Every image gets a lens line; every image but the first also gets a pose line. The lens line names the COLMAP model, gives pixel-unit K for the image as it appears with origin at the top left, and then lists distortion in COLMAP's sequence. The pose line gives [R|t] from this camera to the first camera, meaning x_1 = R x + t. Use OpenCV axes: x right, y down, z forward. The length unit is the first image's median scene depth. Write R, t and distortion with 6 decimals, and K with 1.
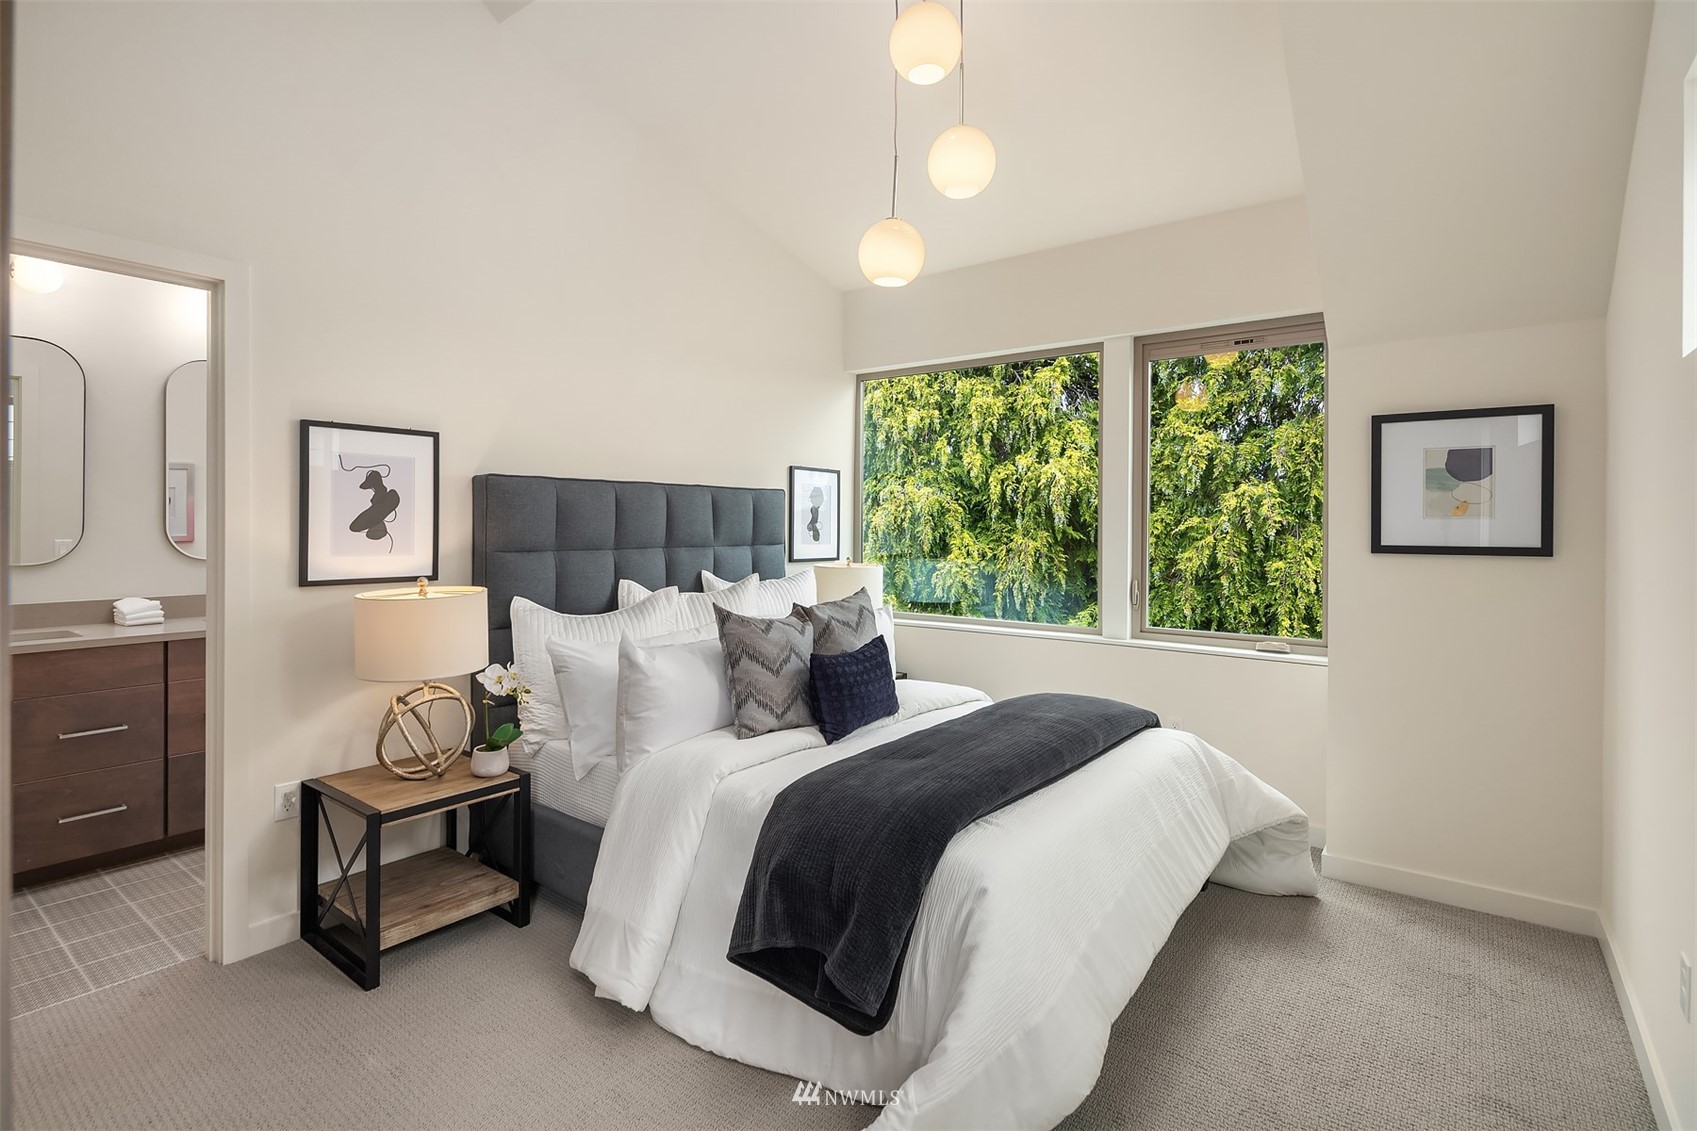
lens RADIAL K [[817.9, 0, 853.6], [0, 817.9, 522.4], [0, 0, 1]] dist [-0.017898, 0.001822]
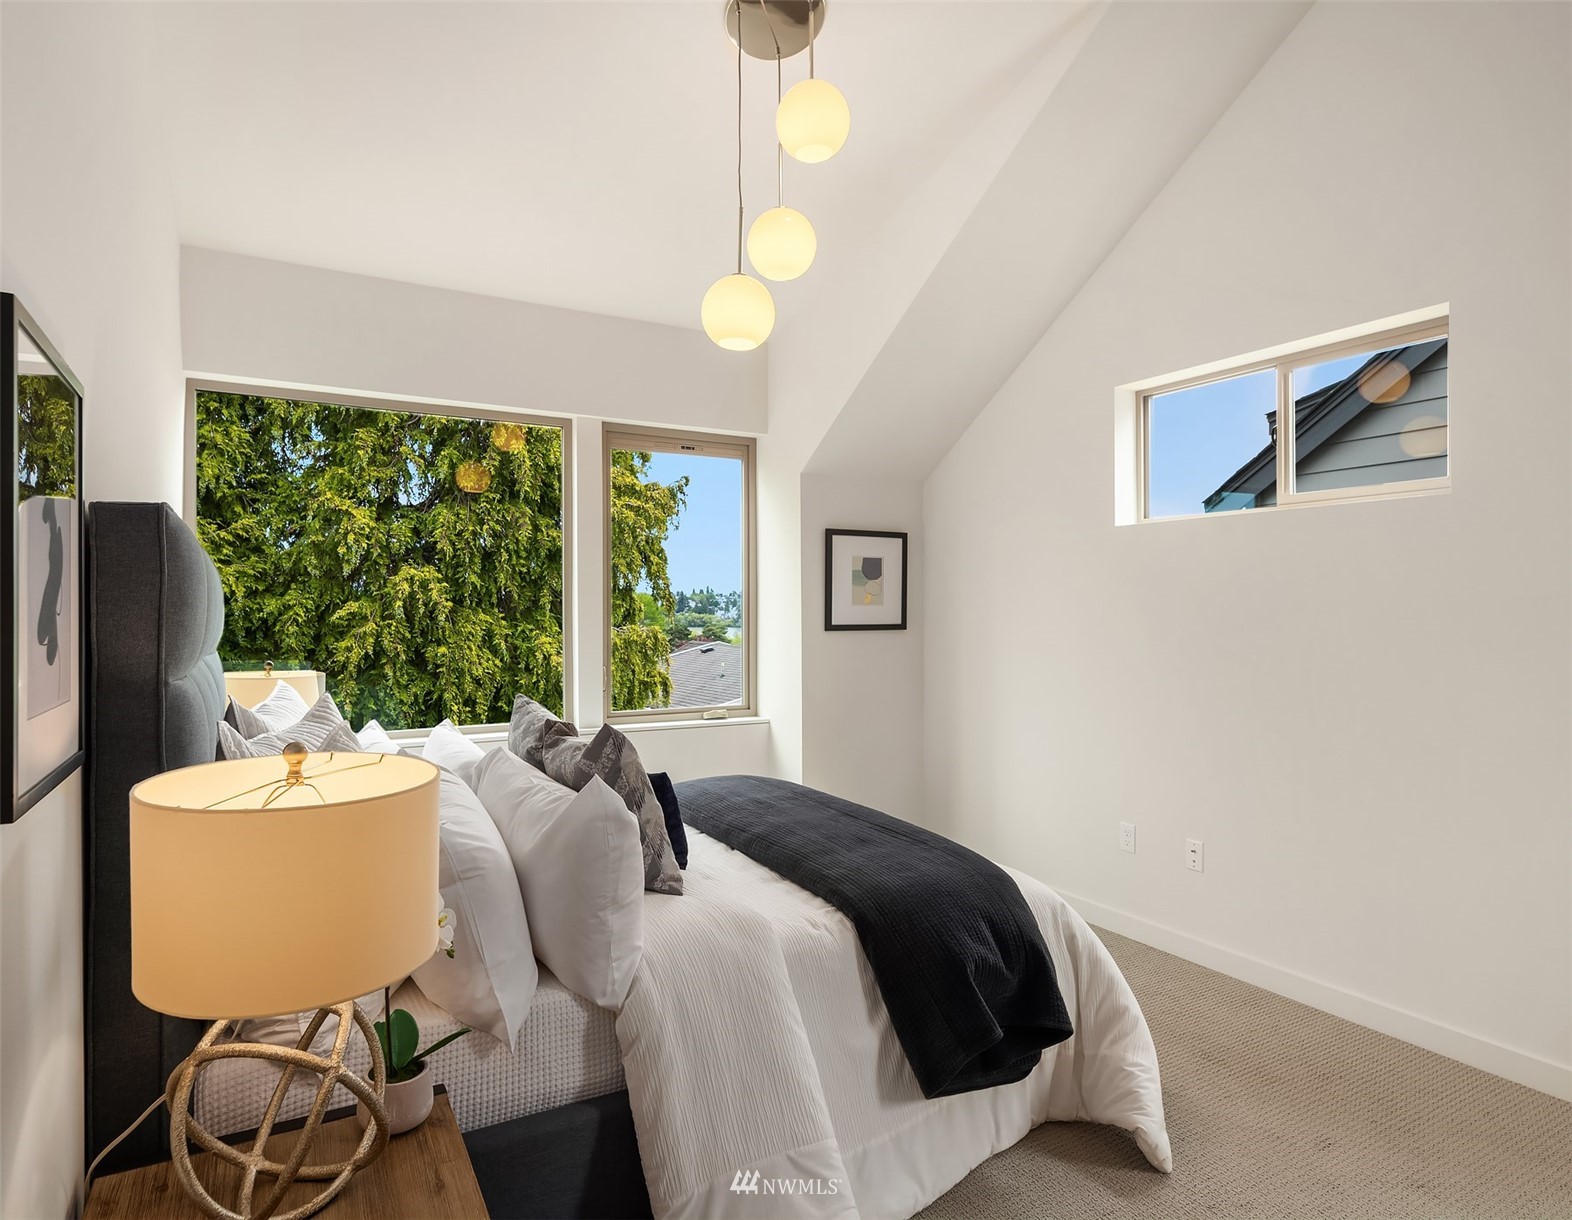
lens RADIAL K [[867.7, 0, 786.0], [0, 867.7, 610.0], [0, 0, 1]] dist [-0.000151, 0.000010]
pose [[0.398930, -0.006558, 0.916958, -0.272593], [0.002242, 0.999978, 0.006176, -0.002343], [-0.916979, -0.000408, 0.398936, 0.189469]]
